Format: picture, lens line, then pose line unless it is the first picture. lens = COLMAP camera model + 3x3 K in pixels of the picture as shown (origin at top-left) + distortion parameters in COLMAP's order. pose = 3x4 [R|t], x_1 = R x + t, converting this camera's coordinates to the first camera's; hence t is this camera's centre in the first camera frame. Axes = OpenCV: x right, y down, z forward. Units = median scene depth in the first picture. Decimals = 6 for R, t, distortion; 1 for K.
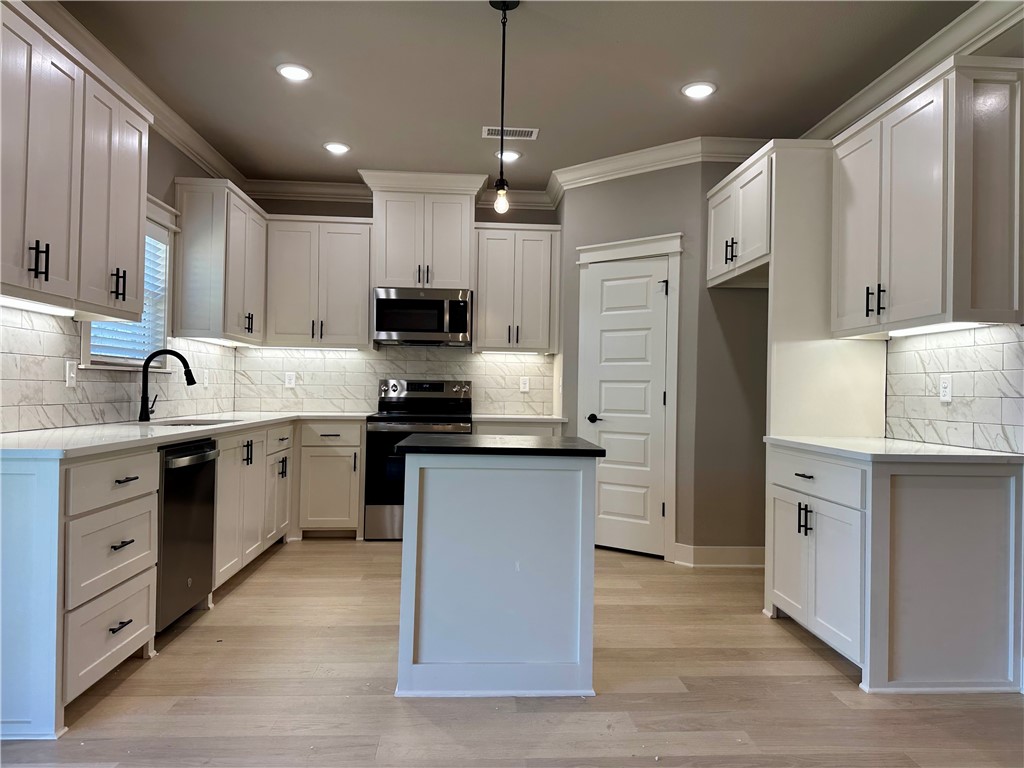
lens RADIAL K [[711.9, 0, 505.0], [0, 711.9, 383.7], [0, 0, 1]] dist [0.046896, -0.057291]
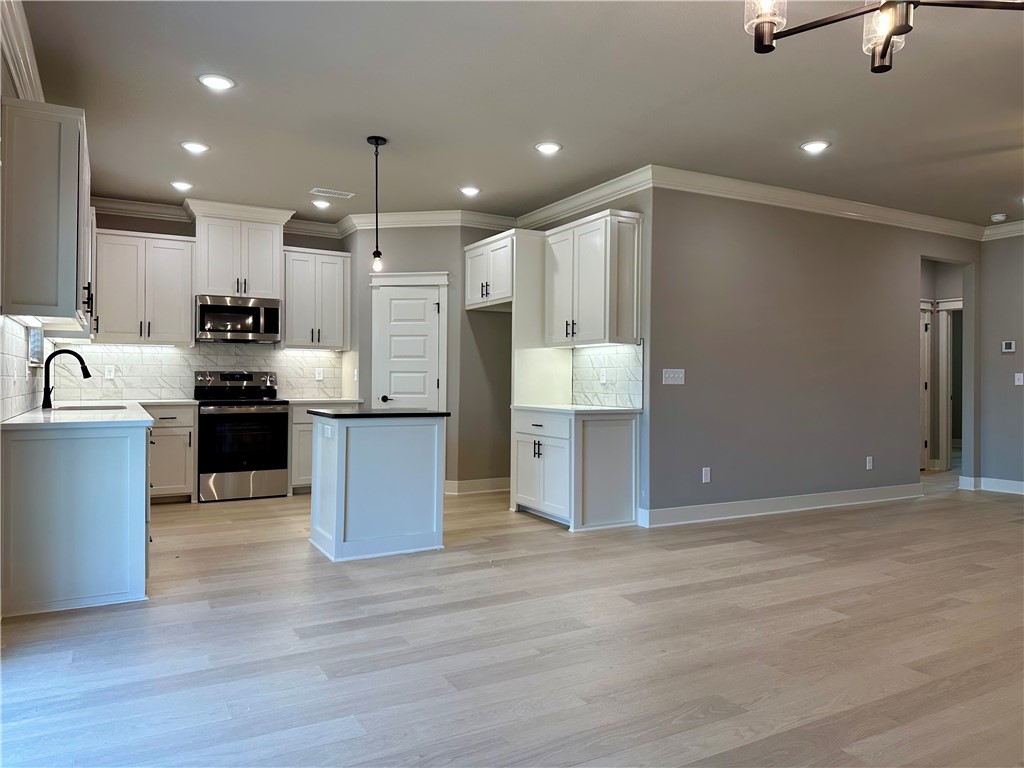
lens RADIAL K [[711.9, 0, 510.2], [0, 711.9, 376.0], [0, 0, 1]] dist [0.046896, -0.057291]
pose [[0.898685, -0.009559, 0.438490, -0.328434], [0.005272, 0.999926, 0.010993, -0.011617], [-0.438563, -0.007568, 0.898669, -0.441582]]
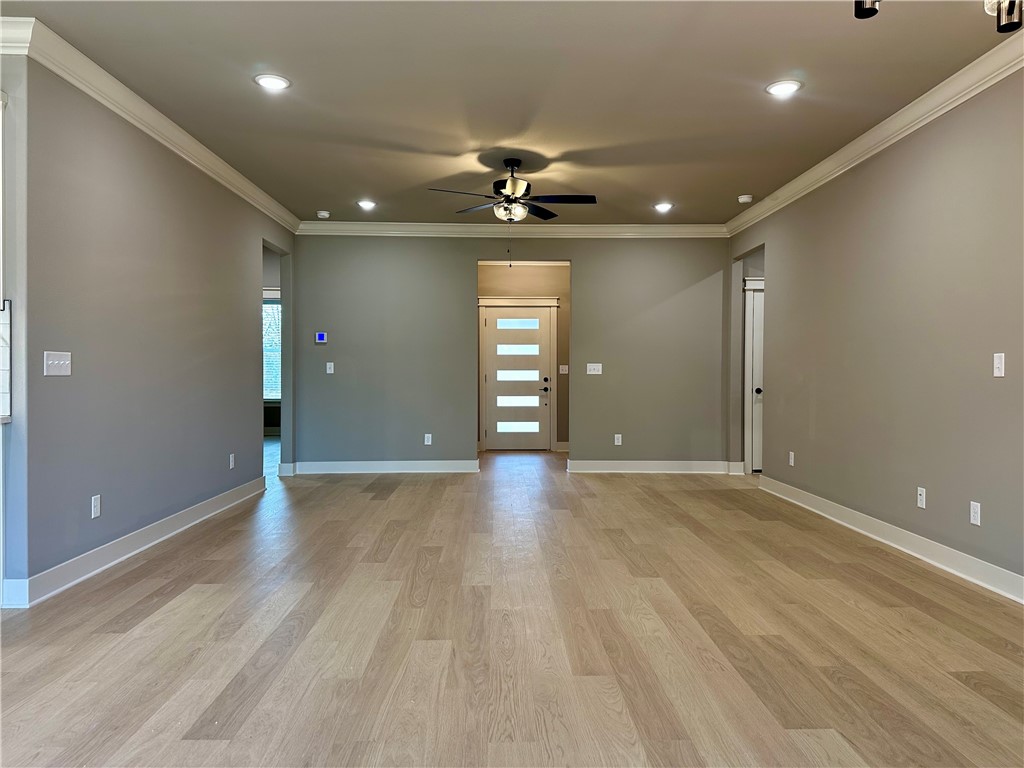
lens RADIAL K [[711.9, 0, 518.3], [0, 711.9, 383.5], [0, 0, 1]] dist [0.046896, -0.057291]
pose [[0.024991, -0.032808, 0.999149, -0.323205], [-0.011759, 0.999383, 0.033109, -0.005240], [-0.999619, -0.012577, 0.024589, 0.055066]]
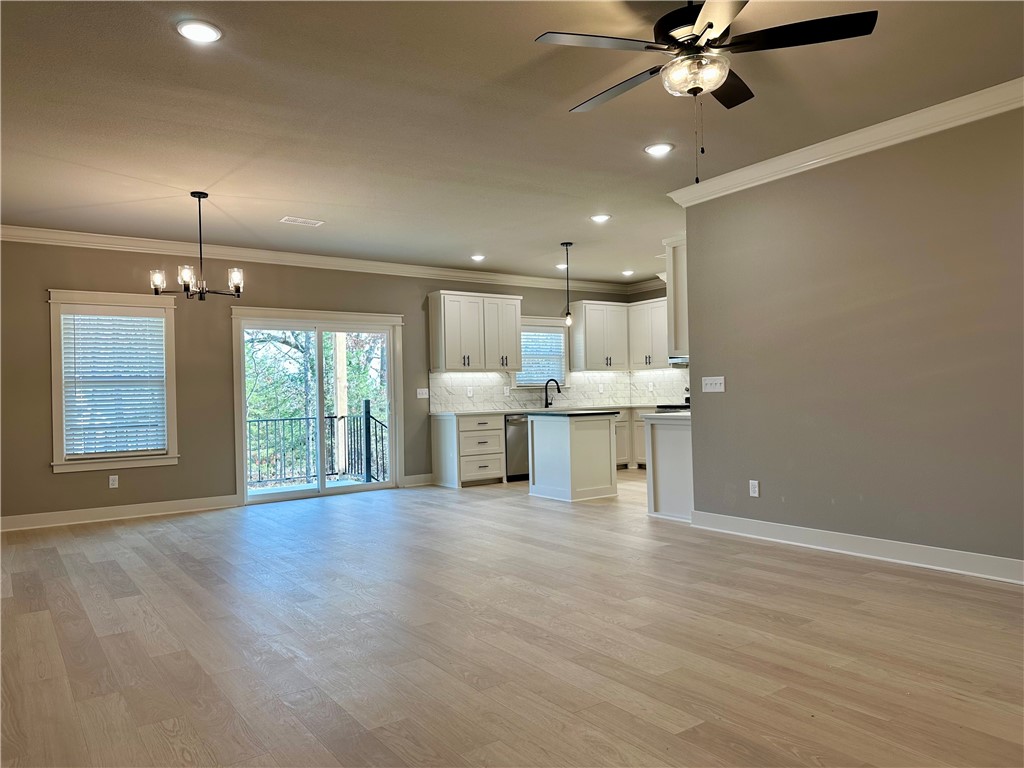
lens RADIAL K [[711.9, 0, 518.1], [0, 711.9, 394.0], [0, 0, 1]] dist [0.046896, -0.057291]
pose [[0.545243, -0.030623, -0.837719, 1.504745], [0.043280, 0.999028, -0.008350, 0.019521], [0.837160, -0.031704, 0.546038, -0.425834]]
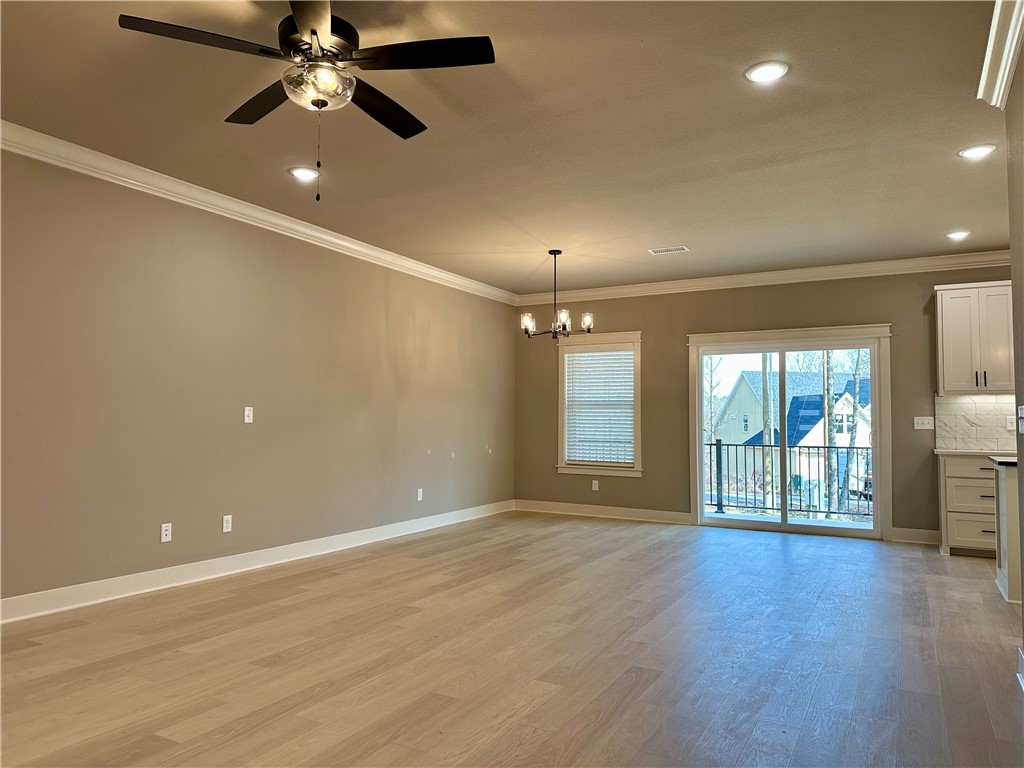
lens RADIAL K [[711.9, 0, 502.1], [0, 711.9, 379.9], [0, 0, 1]] dist [0.046896, -0.057291]
pose [[-0.531880, -0.071380, -0.843806, 1.477590], [-0.010287, 0.996912, -0.077848, 0.027966], [0.846757, -0.032725, -0.530972, 0.585400]]
